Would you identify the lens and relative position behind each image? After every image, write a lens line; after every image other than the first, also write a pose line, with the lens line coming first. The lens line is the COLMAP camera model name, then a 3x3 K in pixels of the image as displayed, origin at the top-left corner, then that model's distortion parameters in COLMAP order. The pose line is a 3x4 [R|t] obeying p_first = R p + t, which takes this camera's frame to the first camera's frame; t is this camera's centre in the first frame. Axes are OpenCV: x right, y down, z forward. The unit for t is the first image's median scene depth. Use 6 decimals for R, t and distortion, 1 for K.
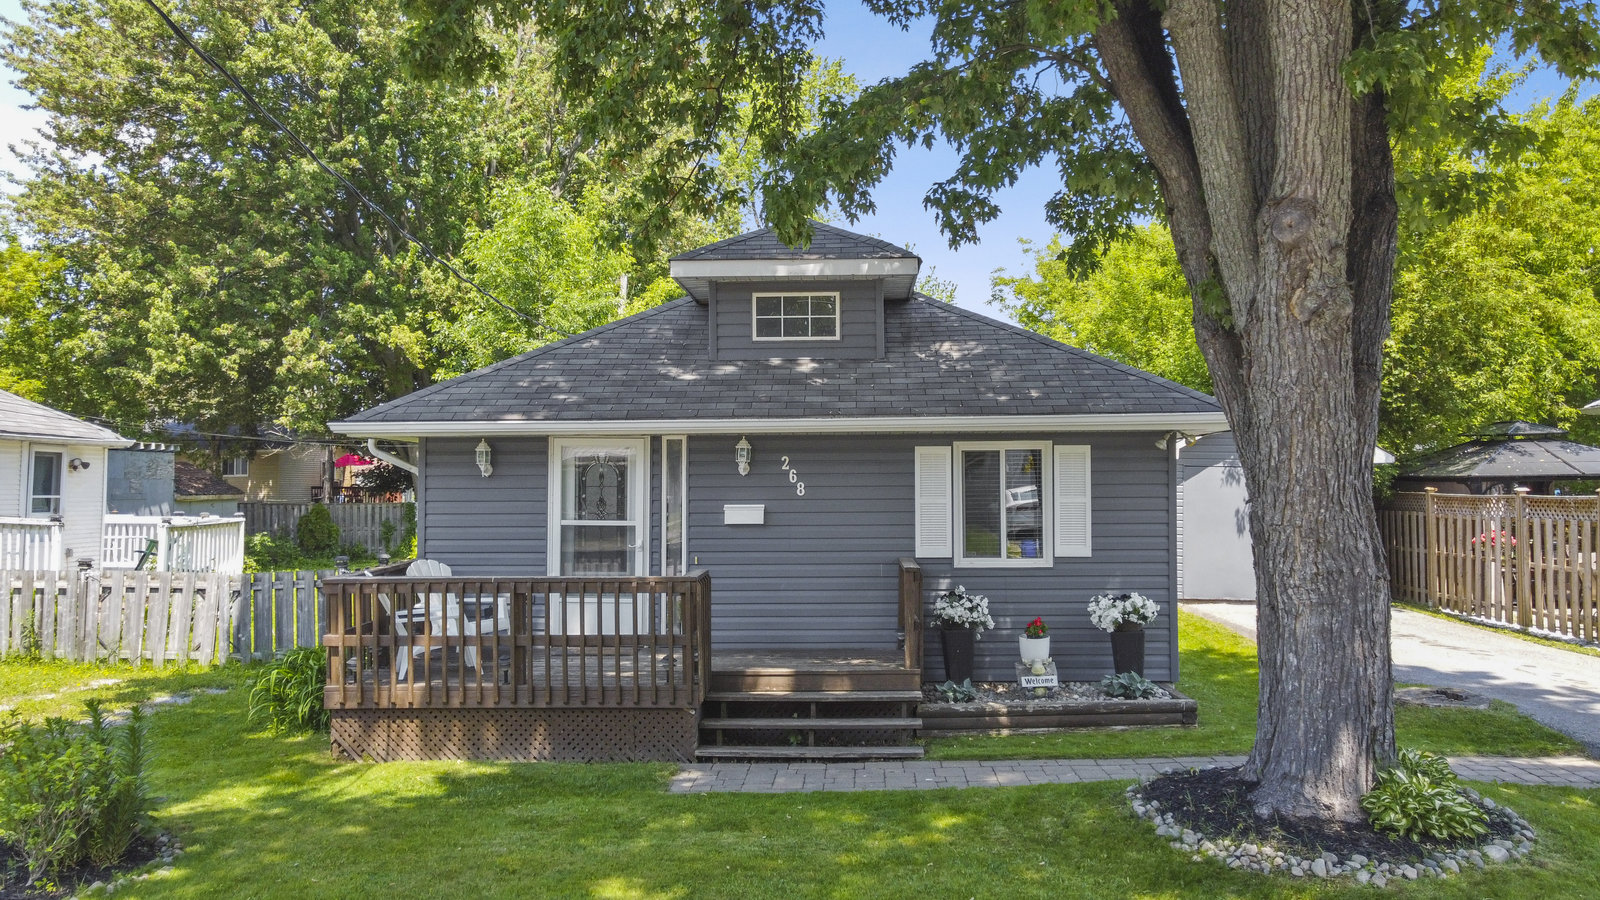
lens RADIAL K [[1218.8, 0, 806.1], [0, 1218.8, 448.8], [0, 0, 1]] dist [0.007193, 0.030808]
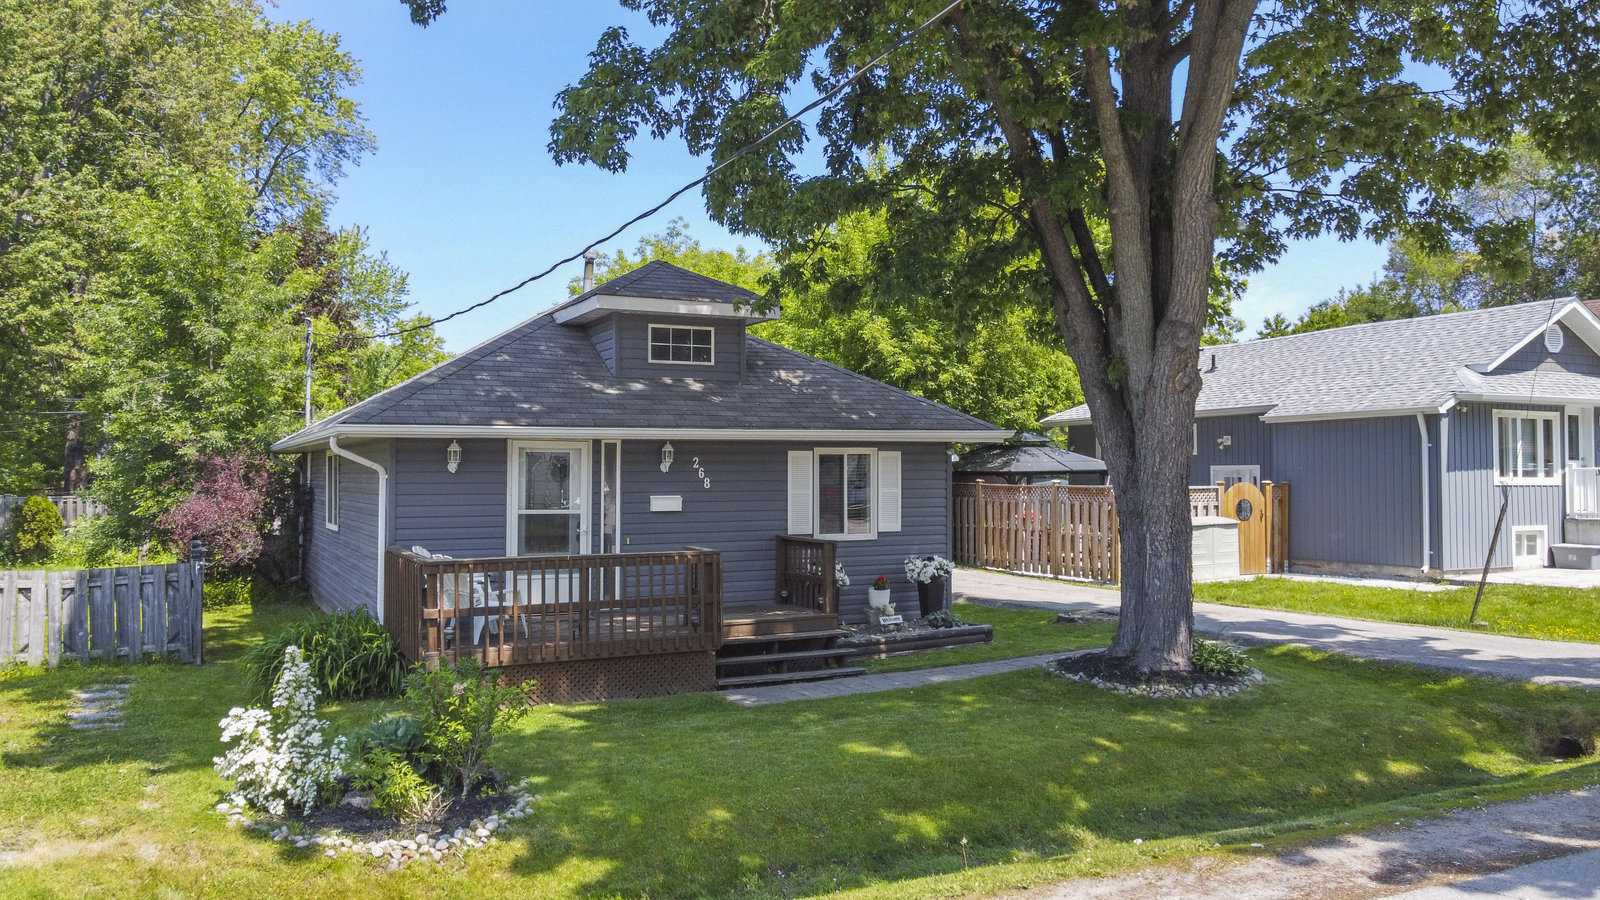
lens RADIAL K [[1218.8, 0, 806.1], [0, 1218.8, 448.8], [0, 0, 1]] dist [0.007193, 0.030808]
pose [[0.874632, 0.011587, 0.484649, -0.532296], [-0.016344, 0.999851, 0.005591, -0.011843], [-0.484512, -0.012812, 0.874691, -0.166210]]
